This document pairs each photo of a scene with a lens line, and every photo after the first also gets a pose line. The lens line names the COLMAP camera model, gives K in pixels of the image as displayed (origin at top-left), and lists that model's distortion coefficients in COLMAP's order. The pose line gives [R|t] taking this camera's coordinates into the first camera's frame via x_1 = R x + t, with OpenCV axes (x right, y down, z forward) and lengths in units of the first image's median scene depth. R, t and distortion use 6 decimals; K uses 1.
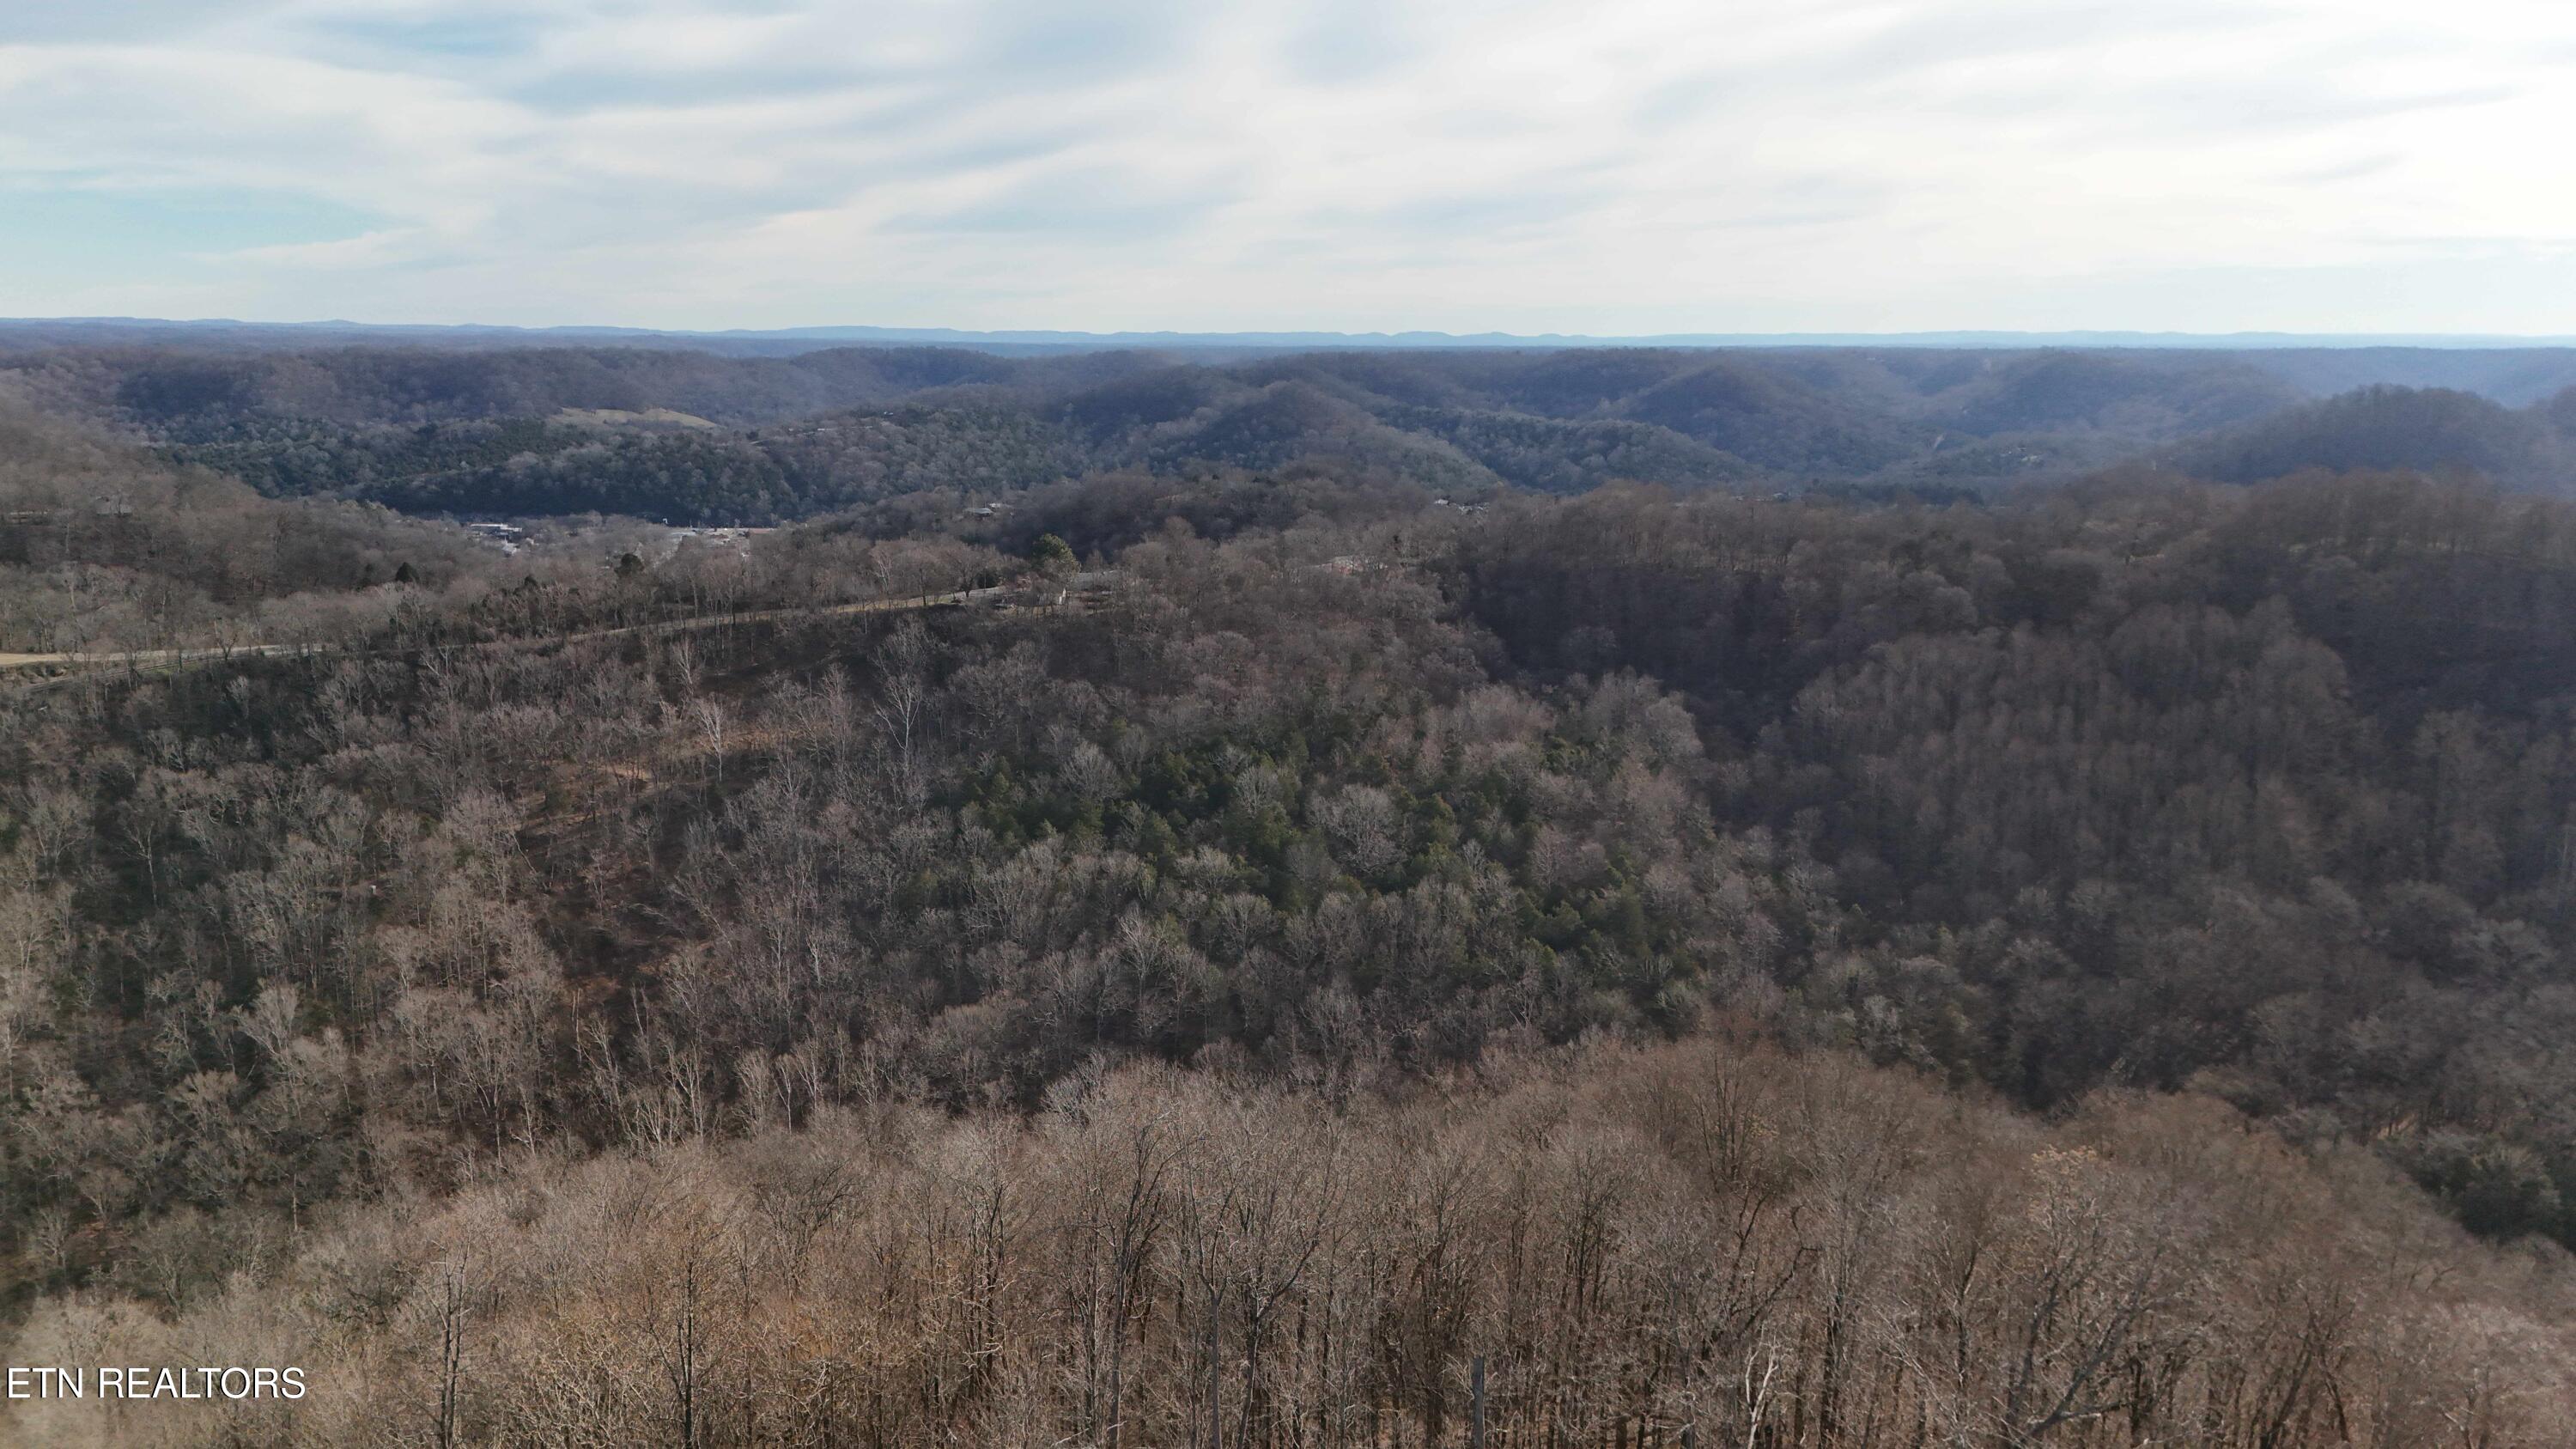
lens RADIAL K [[1882.7, 0, 1279.3], [0, 1882.7, 712.8], [0, 0, 1]] dist [0.093420, -0.118052]
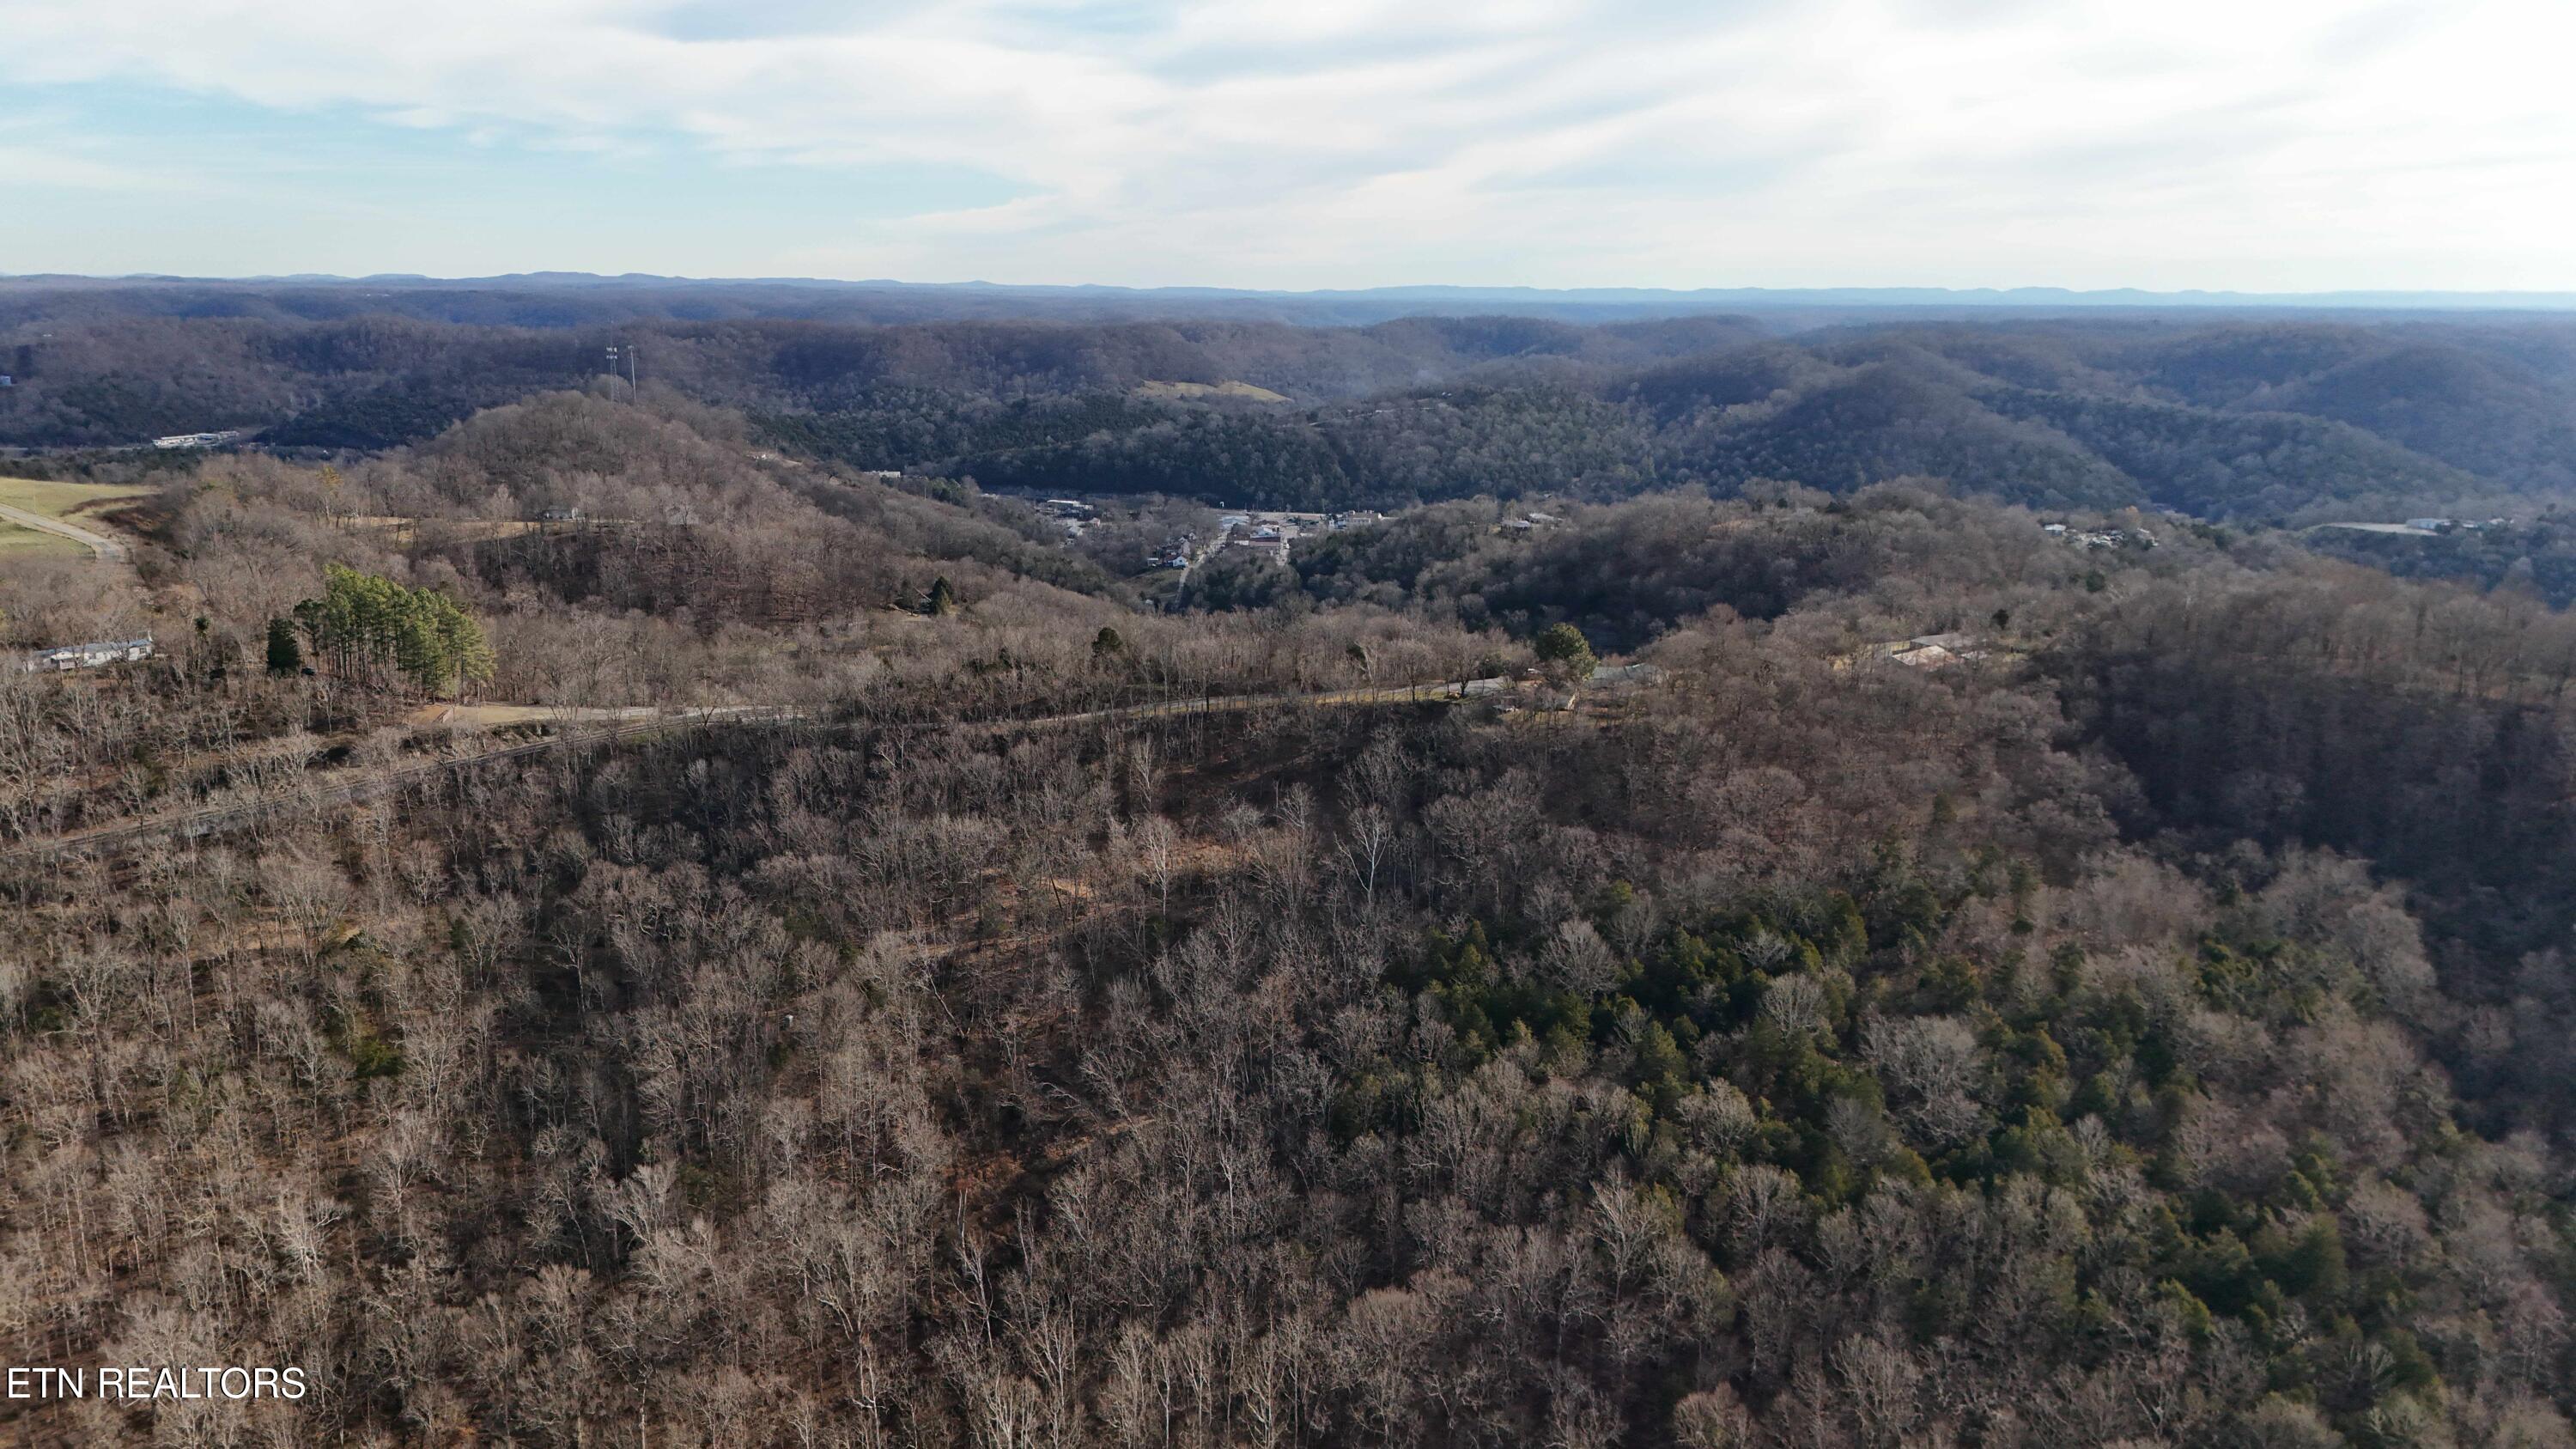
lens RADIAL K [[1881.7, 0, 1278.7], [0, 1881.7, 720.7], [0, 0, 1]] dist [0.082147, -0.082847]
pose [[0.956275, 0.067846, -0.284491, -0.000176], [-0.060530, 0.997572, 0.034438, -0.086156], [0.286137, -0.015712, 0.958060, 0.174969]]
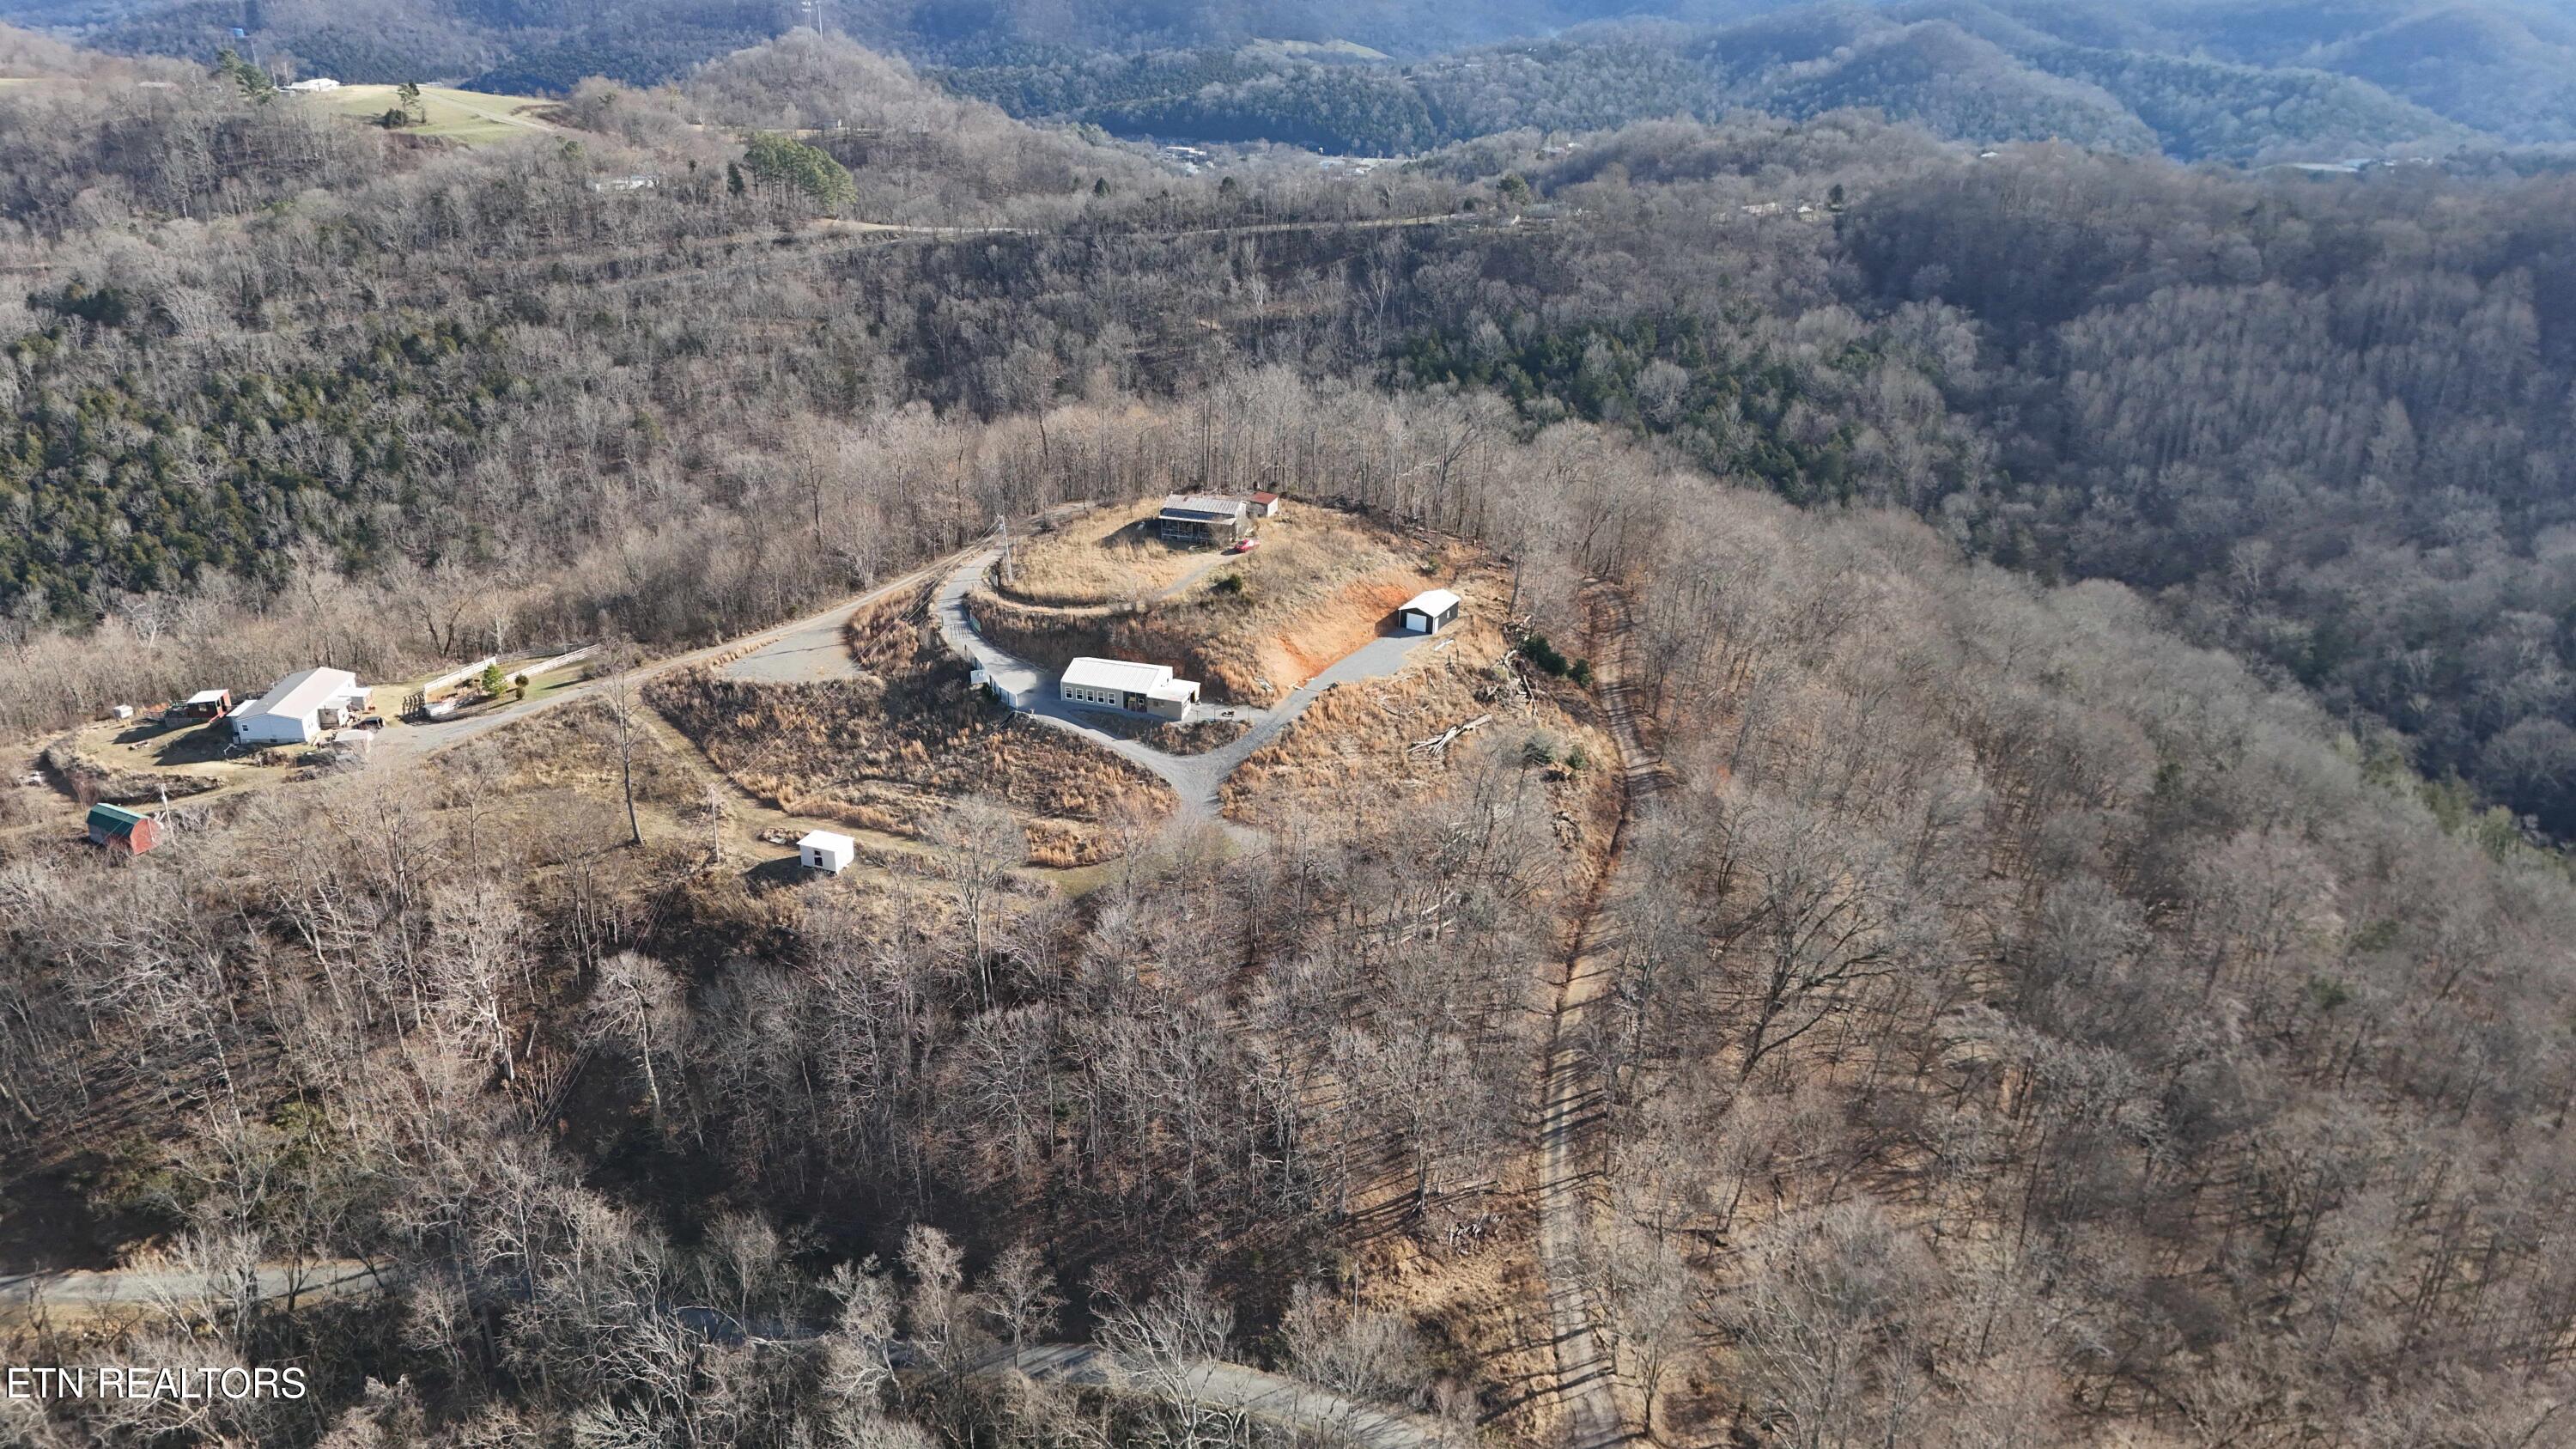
lens RADIAL K [[1887.6, 0, 1280.6], [0, 1887.6, 717.3], [0, 0, 1]] dist [0.075413, -0.075278]
pose [[0.938154, 0.134033, -0.319220, 0.252589], [-0.072722, 0.977741, 0.196808, 0.037223], [0.338493, -0.161422, 0.927020, -0.472692]]
